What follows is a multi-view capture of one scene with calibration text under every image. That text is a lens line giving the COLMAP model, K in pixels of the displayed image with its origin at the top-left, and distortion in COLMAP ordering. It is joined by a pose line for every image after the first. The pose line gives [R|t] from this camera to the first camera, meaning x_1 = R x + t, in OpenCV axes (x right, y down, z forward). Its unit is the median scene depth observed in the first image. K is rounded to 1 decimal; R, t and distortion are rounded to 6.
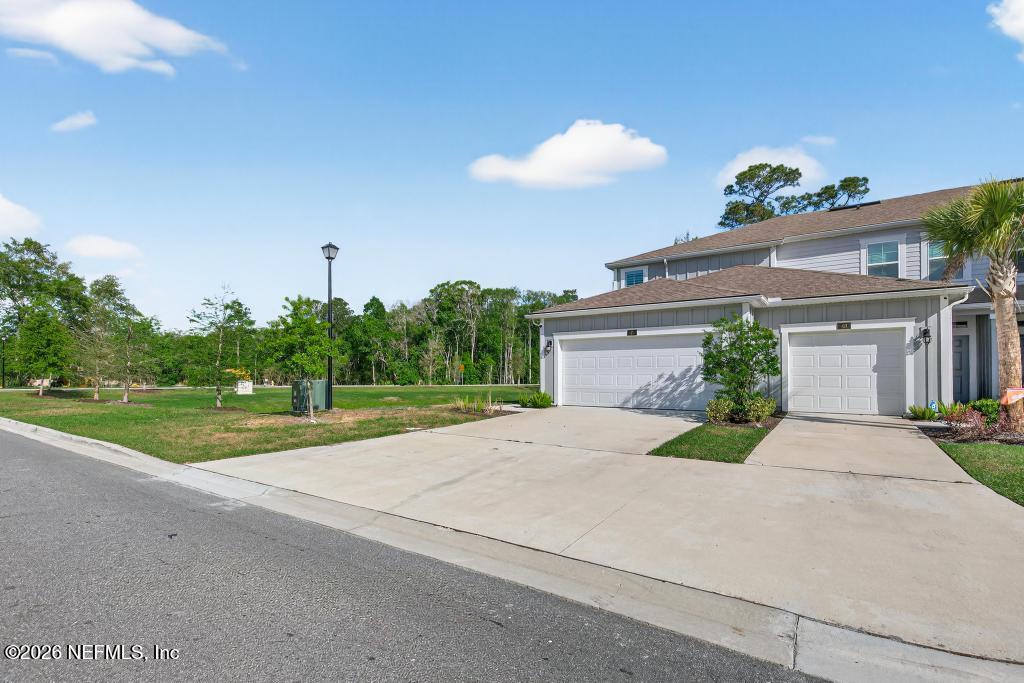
lens RADIAL K [[481.5, 0, 508.4], [0, 481.5, 373.2], [0, 0, 1]] dist [0.007392, -0.002498]
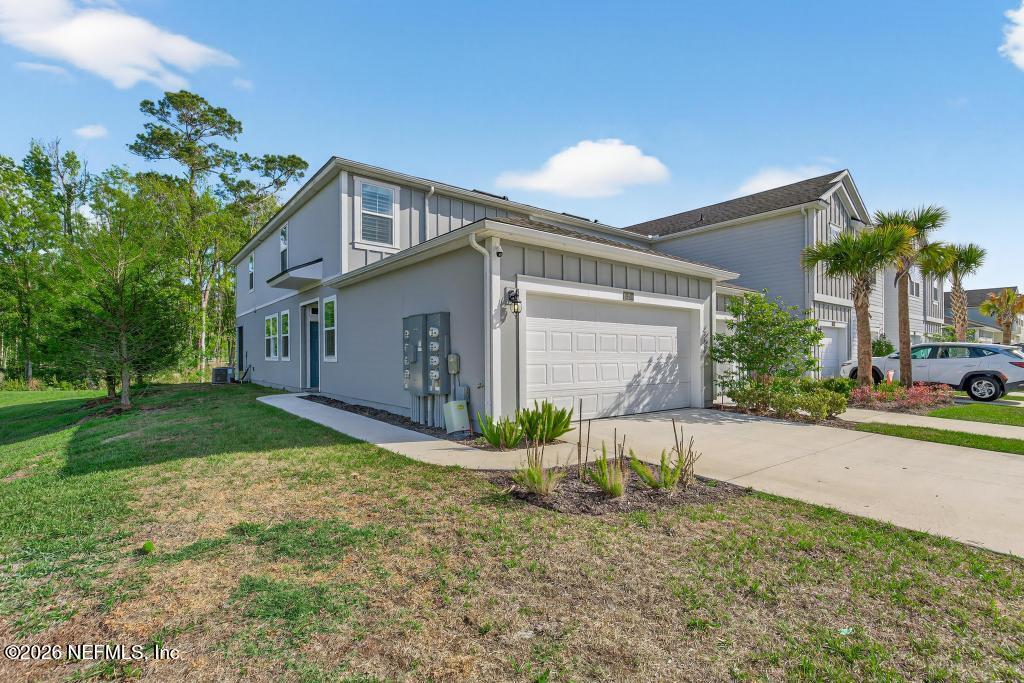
lens RADIAL K [[481.5, 0, 513.4], [0, 481.5, 356.4], [0, 0, 1]] dist [0.007392, -0.002498]
pose [[0.283831, -0.004666, 0.958863, -0.117828], [-0.004295, 0.999972, 0.006138, -0.002783], [-0.958865, -0.005861, 0.283803, 0.294314]]
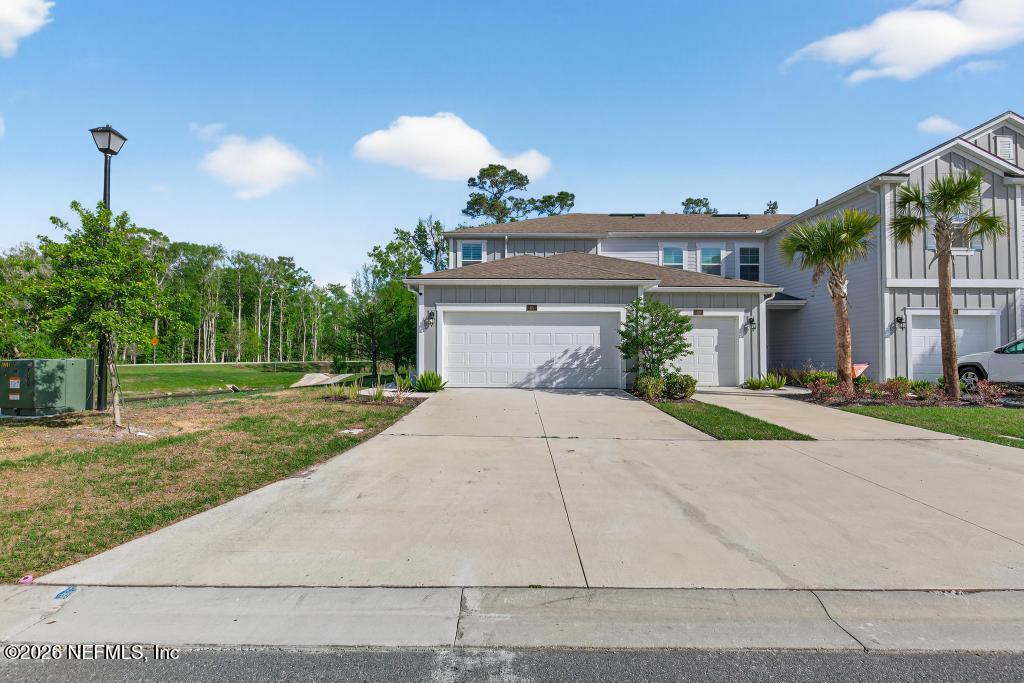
lens RADIAL K [[481.5, 0, 510.7], [0, 481.5, 341.6], [0, 0, 1]] dist [0.007392, -0.002498]
pose [[0.822932, 0.017609, 0.567868, -0.094586], [-0.007269, 0.999764, -0.020468, 0.000392], [-0.568094, 0.012716, 0.822865, 0.076395]]
